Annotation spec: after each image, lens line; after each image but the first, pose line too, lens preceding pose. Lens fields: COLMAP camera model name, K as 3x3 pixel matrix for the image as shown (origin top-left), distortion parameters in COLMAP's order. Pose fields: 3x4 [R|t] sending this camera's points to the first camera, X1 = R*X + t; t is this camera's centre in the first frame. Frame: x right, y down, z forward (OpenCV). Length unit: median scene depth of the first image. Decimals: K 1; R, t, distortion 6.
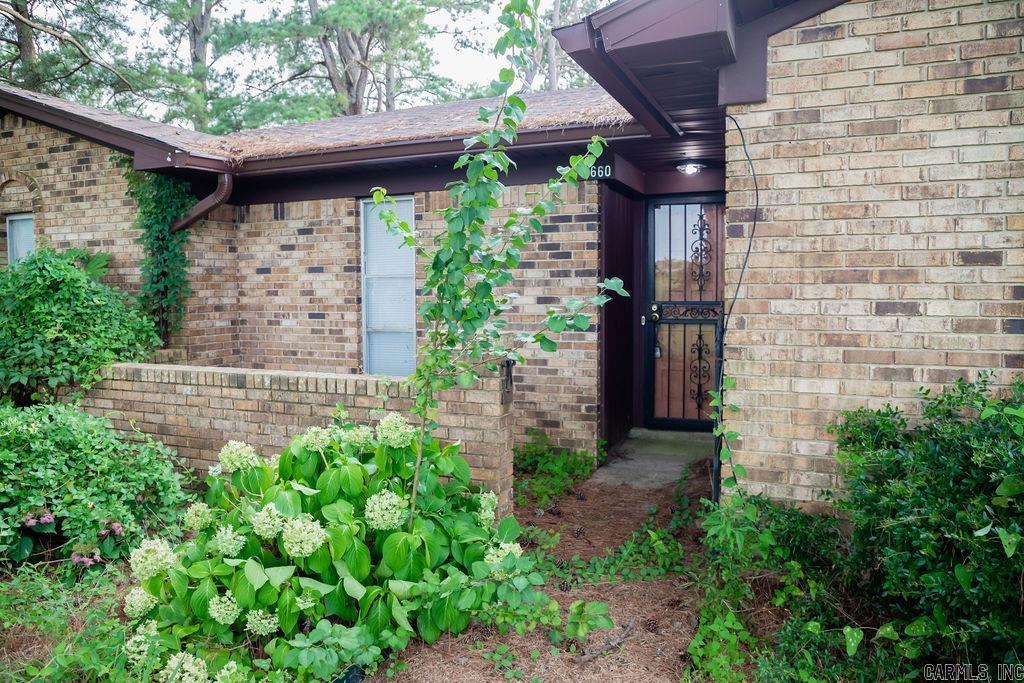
lens RADIAL K [[706.1, 0, 512.0], [0, 706.1, 341.5], [0, 0, 1]] dist [-0.079235, 0.044038]
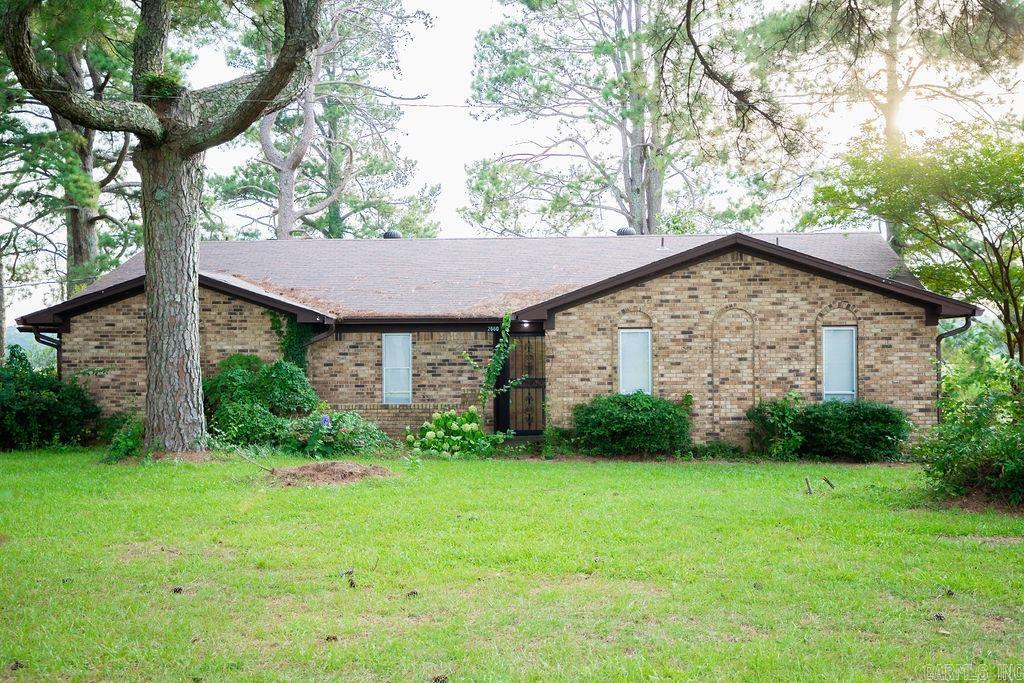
lens RADIAL K [[1290.5, 0, 512.9], [0, 1290.5, 367.3], [0, 0, 1]] dist [0.154010, -0.008498]
pose [[0.952492, -0.002703, 0.304552, -1.183793], [0.022643, 0.997822, -0.061960, 0.185536], [-0.303721, 0.065912, 0.950478, -3.325459]]
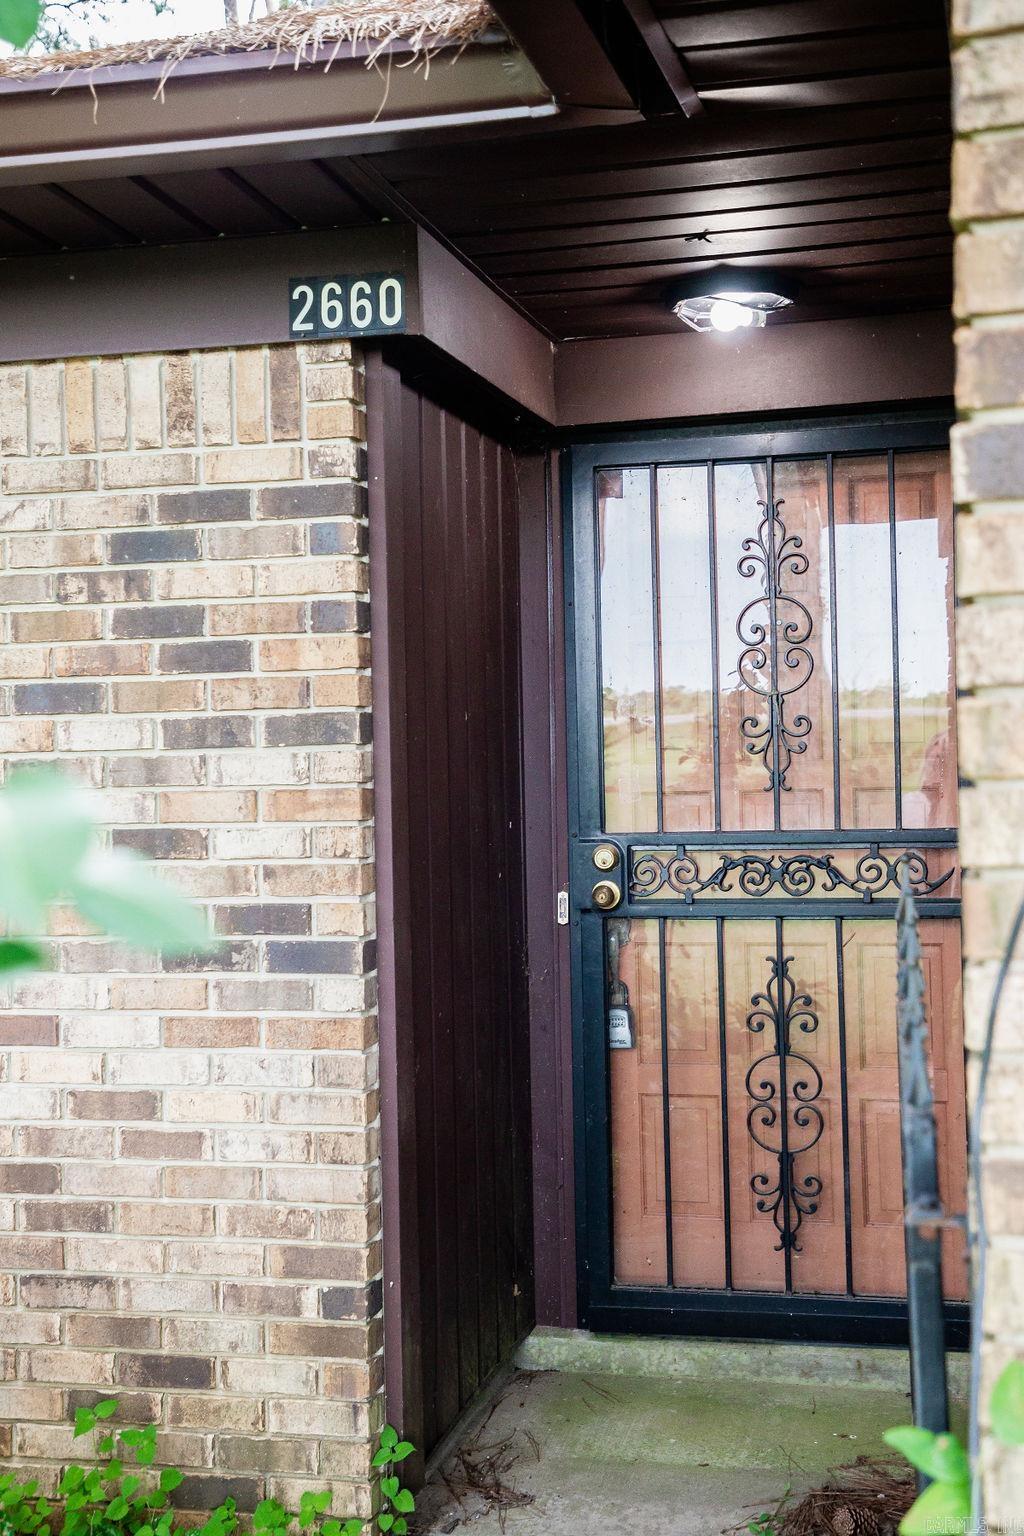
lens RADIAL K [[1935.8, 0, 489.1], [0, 1935.8, 769.6], [0, 0, 1]] dist [0.154010, -0.008498]
pose [[0.992056, -0.011903, 0.125229, 0.079018], [0.021560, 0.996871, -0.076050, -0.030456], [-0.123932, 0.078146, 0.989209, 0.325686]]
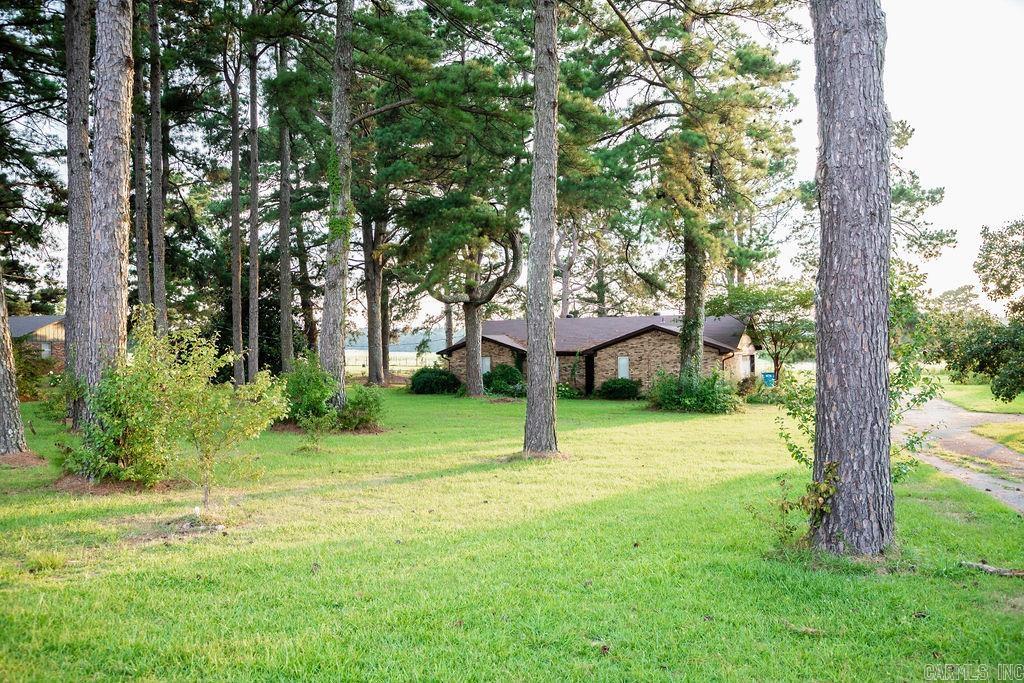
lens RADIAL K [[844.8, 0, 512.0], [0, 844.8, 341.5], [0, 0, 1]] dist [0.004972, 0.004765]
pose [[0.999936, -0.004870, -0.010251, -0.527297], [0.004026, 0.996719, -0.080844, 0.316972], [0.010611, 0.080797, 0.996674, -7.489781]]
